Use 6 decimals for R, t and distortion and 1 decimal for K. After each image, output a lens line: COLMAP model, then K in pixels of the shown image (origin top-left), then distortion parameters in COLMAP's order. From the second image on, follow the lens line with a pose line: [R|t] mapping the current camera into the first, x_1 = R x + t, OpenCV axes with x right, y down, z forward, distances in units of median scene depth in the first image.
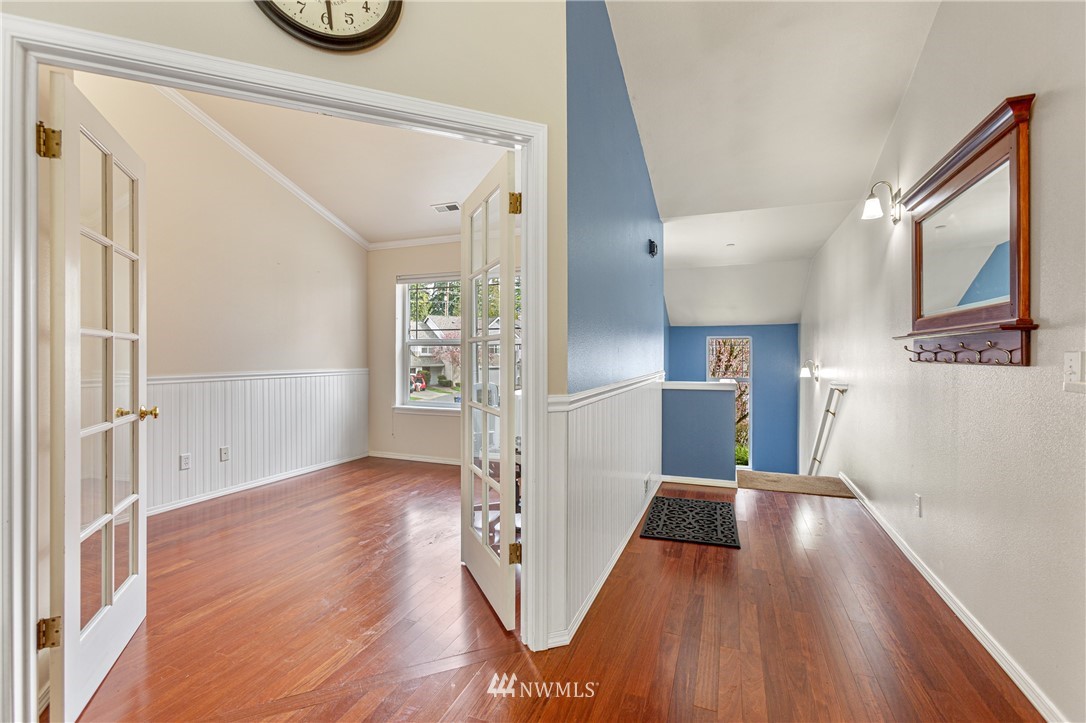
lens RADIAL K [[490.1, 0, 539.0], [0, 490.1, 359.8], [0, 0, 1]] dist [-0.002431, 0.003509]
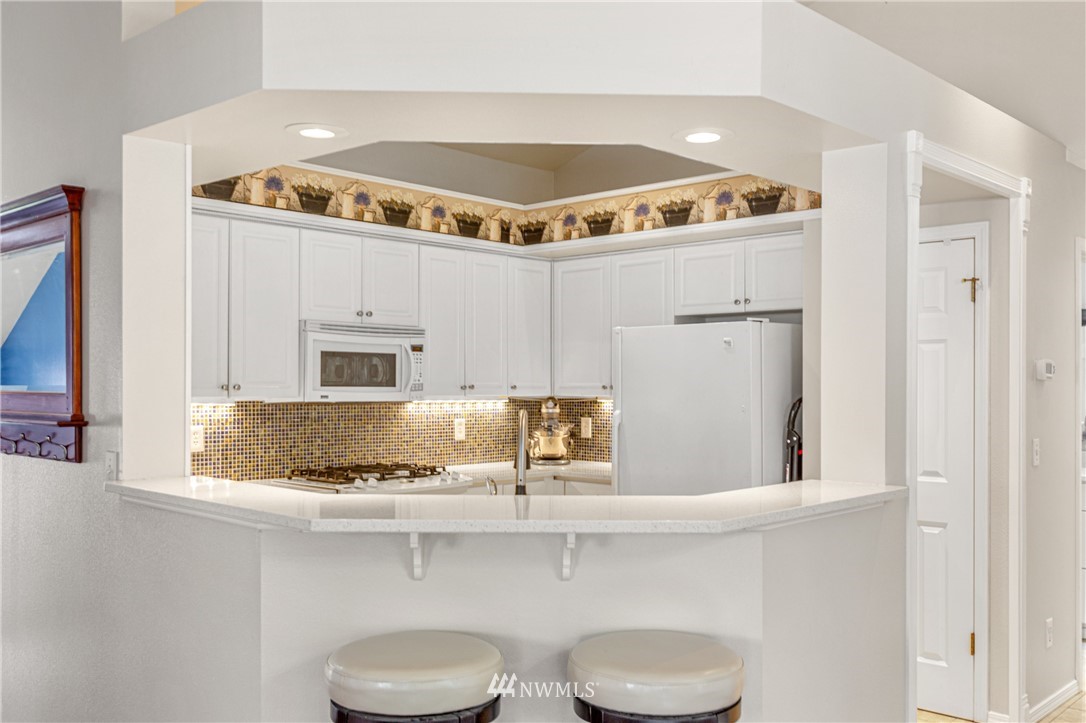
lens RADIAL K [[1004.2, 0, 543.6], [0, 1004.2, 370.4], [0, 0, 1]] dist [0.011025, 0.000000]
pose [[0.370093, 0.002674, 0.928991, -0.416928], [0.002115, 0.999991, -0.003721, -0.127216], [-0.928992, 0.003342, 0.370084, -0.476010]]
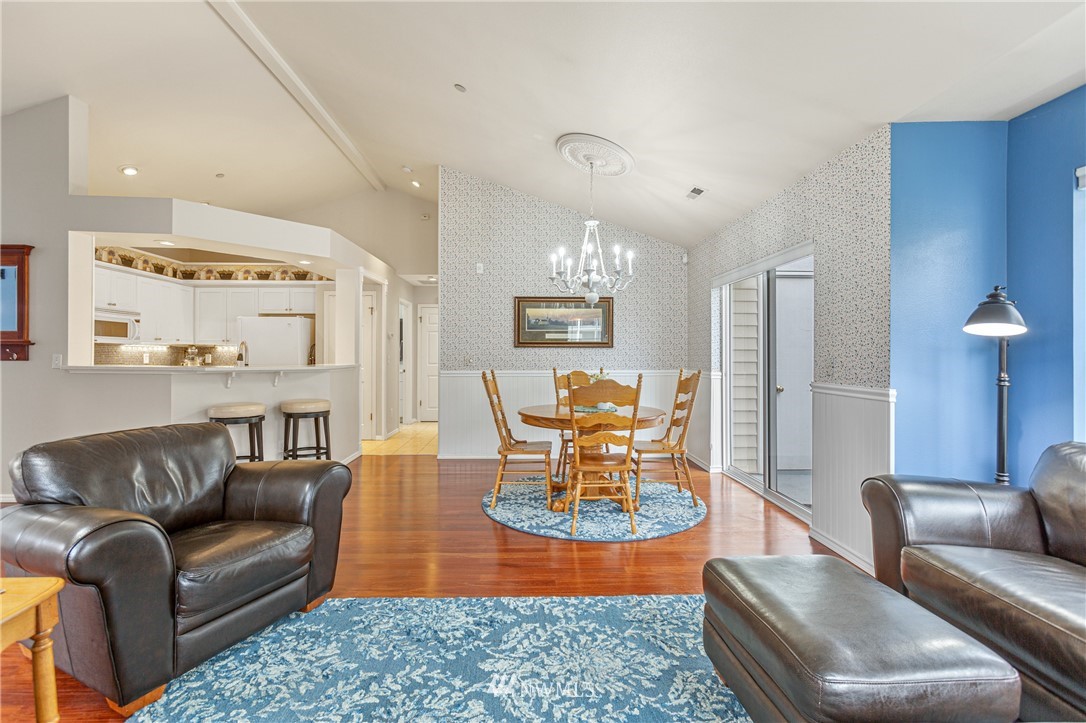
lens RADIAL K [[490.1, 0, 534.2], [0, 490.1, 353.3], [0, 0, 1]] dist [-0.002431, 0.003509]
pose [[-0.391028, -0.007525, 0.920348, -1.739800], [-0.006619, 0.999964, 0.005363, -0.033007], [-0.920355, -0.003995, -0.391064, -0.236829]]
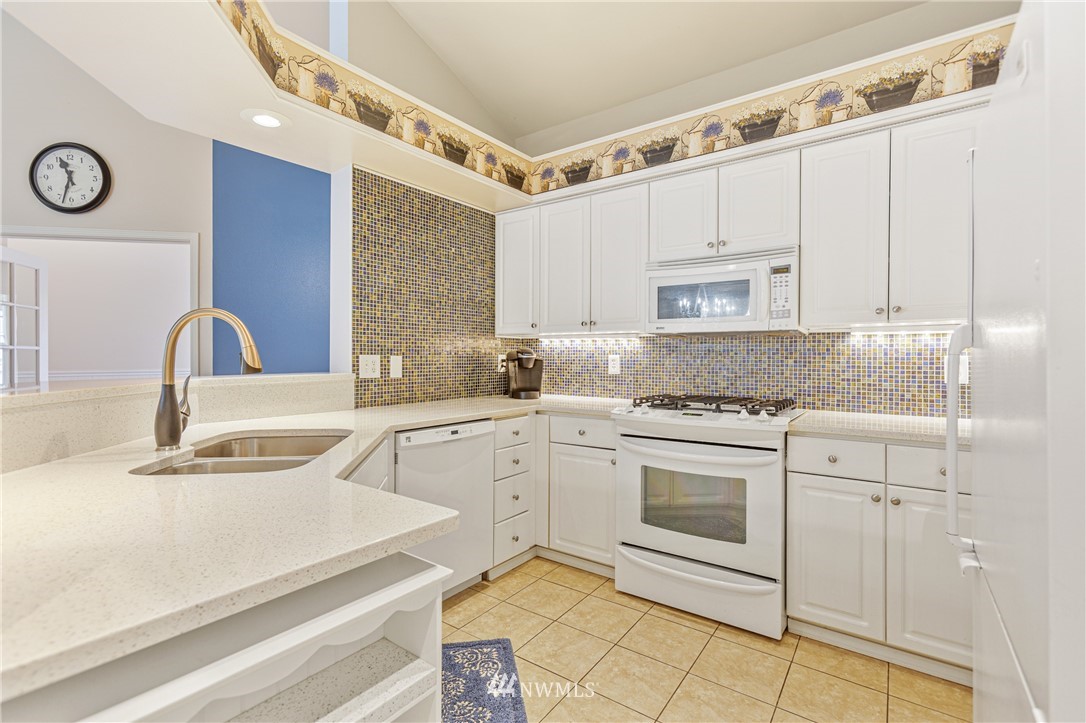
lens RADIAL K [[490.1, 0, 539.7], [0, 490.1, 364.4], [0, 0, 1]] dist [-0.002431, 0.003509]
pose [[0.966344, -0.004811, -0.257207, 1.660851], [0.006528, 0.999962, 0.005821, 0.012562], [0.257169, -0.007304, 0.966339, -0.427634]]
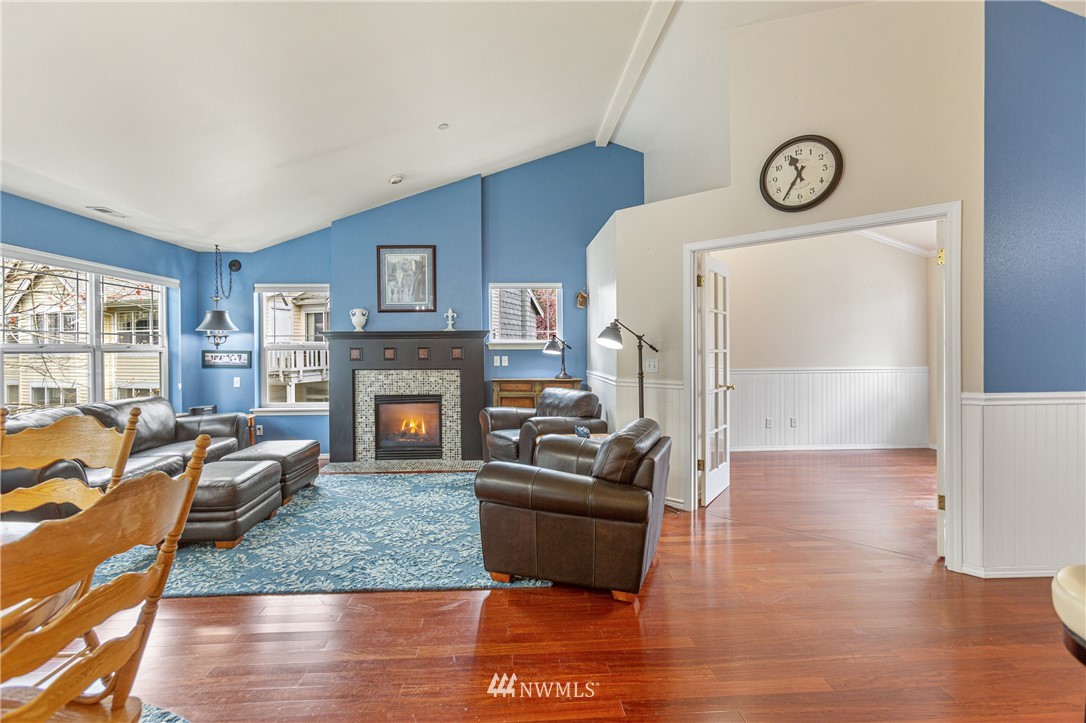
lens RADIAL K [[490.1, 0, 535.2], [0, 490.1, 360.1], [0, 0, 1]] dist [-0.002431, 0.003509]
pose [[0.417728, 0.006997, -0.908545, 0.759715], [0.009141, 0.999887, 0.011903, -0.048003], [0.908526, -0.013277, 0.417617, -0.673757]]
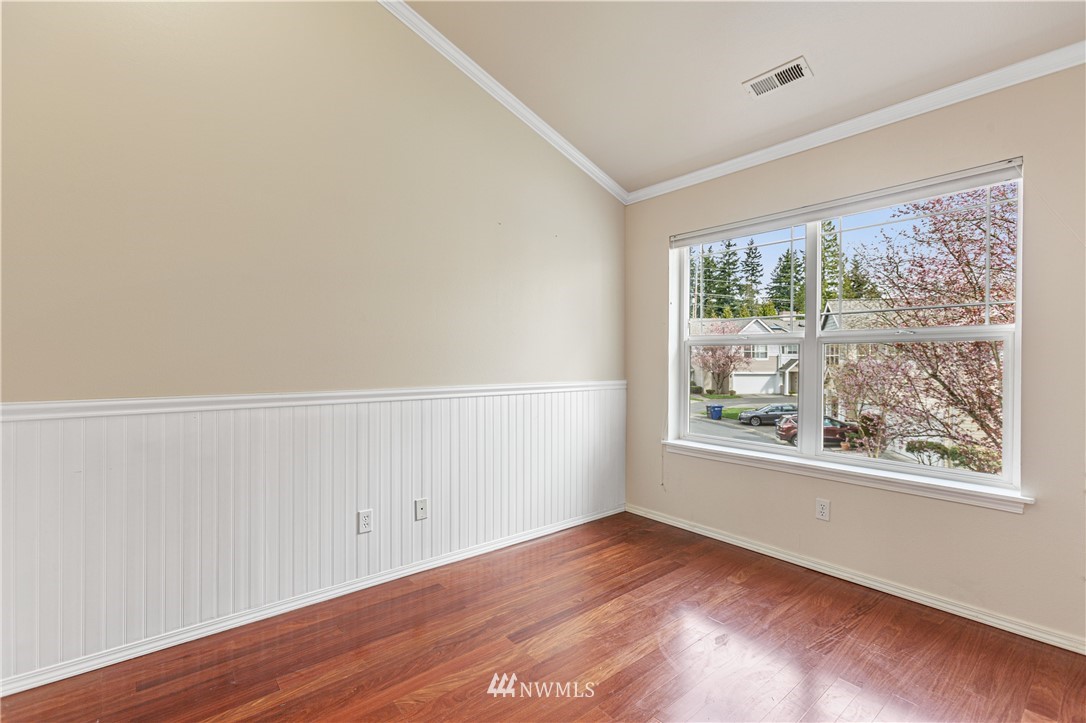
lens RADIAL K [[490.1, 0, 534.7], [0, 490.1, 365.0], [0, 0, 1]] dist [-0.002431, 0.003509]
pose [[0.877288, 0.006207, -0.479924, -0.366999], [-0.005656, 0.999981, 0.002593, -0.012201], [0.479930, 0.000440, 0.877307, 0.951165]]
